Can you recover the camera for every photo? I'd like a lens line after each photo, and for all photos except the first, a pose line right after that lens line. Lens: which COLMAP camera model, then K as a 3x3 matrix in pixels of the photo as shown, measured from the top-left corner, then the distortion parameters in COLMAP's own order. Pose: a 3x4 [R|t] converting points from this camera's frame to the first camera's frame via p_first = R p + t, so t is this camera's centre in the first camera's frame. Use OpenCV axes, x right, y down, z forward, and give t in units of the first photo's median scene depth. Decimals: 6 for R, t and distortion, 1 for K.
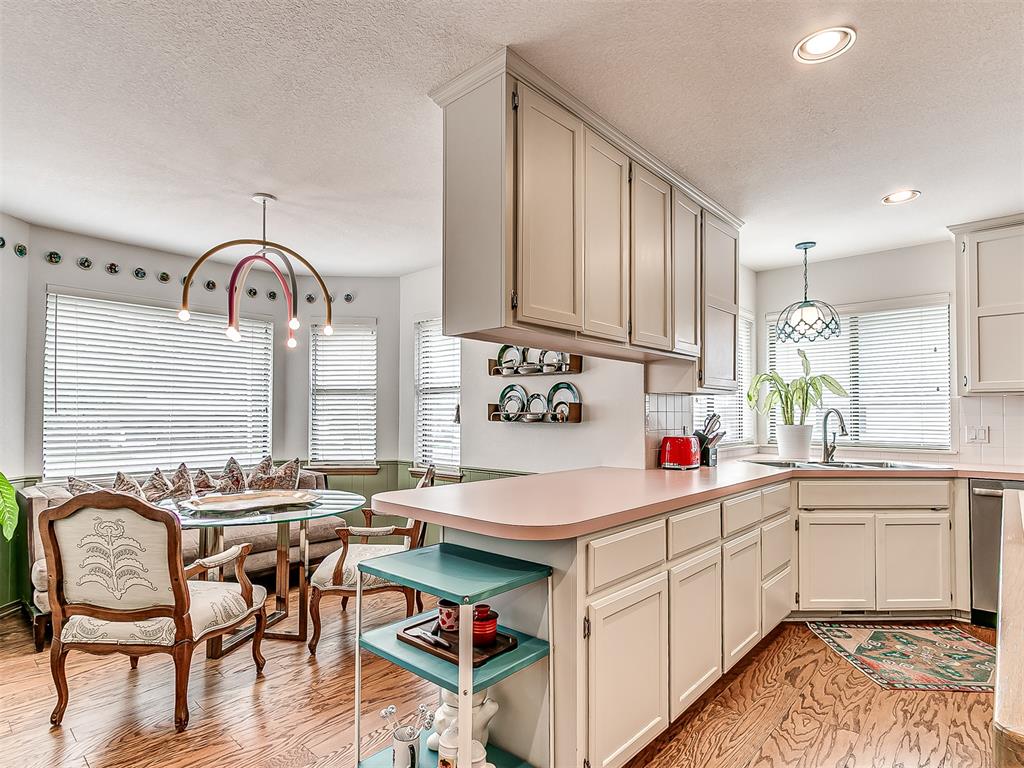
lens RADIAL K [[544.0, 0, 502.3], [0, 544.0, 407.2], [0, 0, 1]] dist [0.014347, 0.000302]
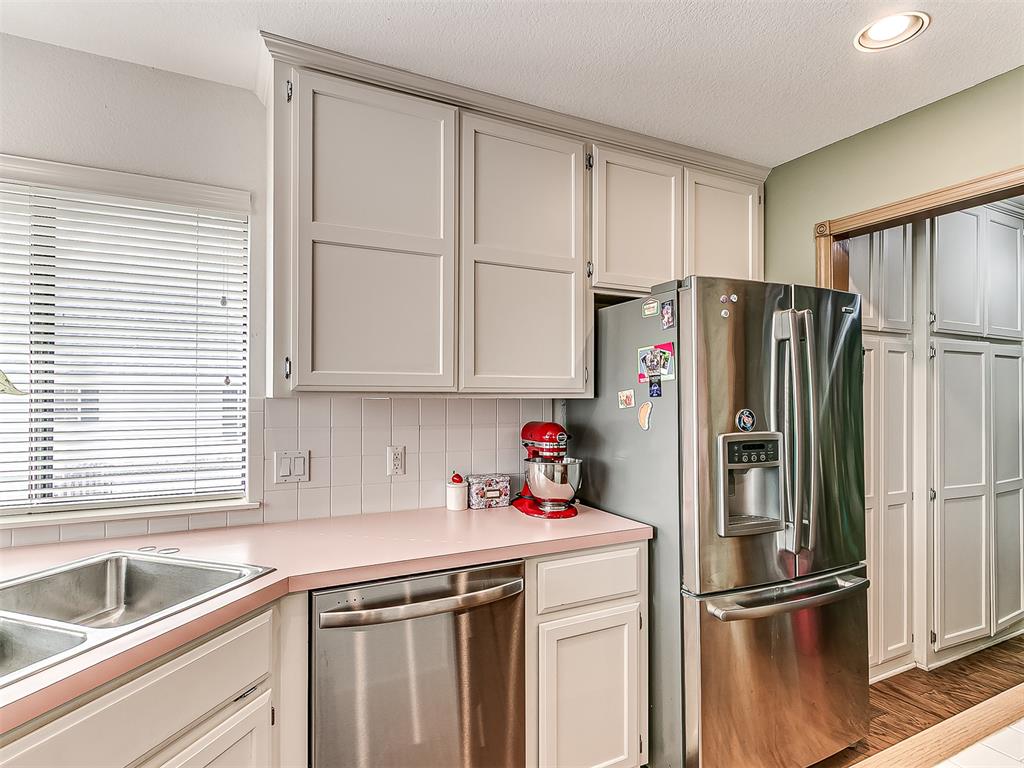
lens RADIAL K [[544.0, 0, 509.5], [0, 544.0, 391.8], [0, 0, 1]] dist [0.014347, 0.000302]
pose [[0.352614, 0.011354, 0.935700, 0.453212], [-0.019644, 0.999796, -0.004729, -0.027556], [-0.935563, -0.016714, 0.352765, 0.638045]]
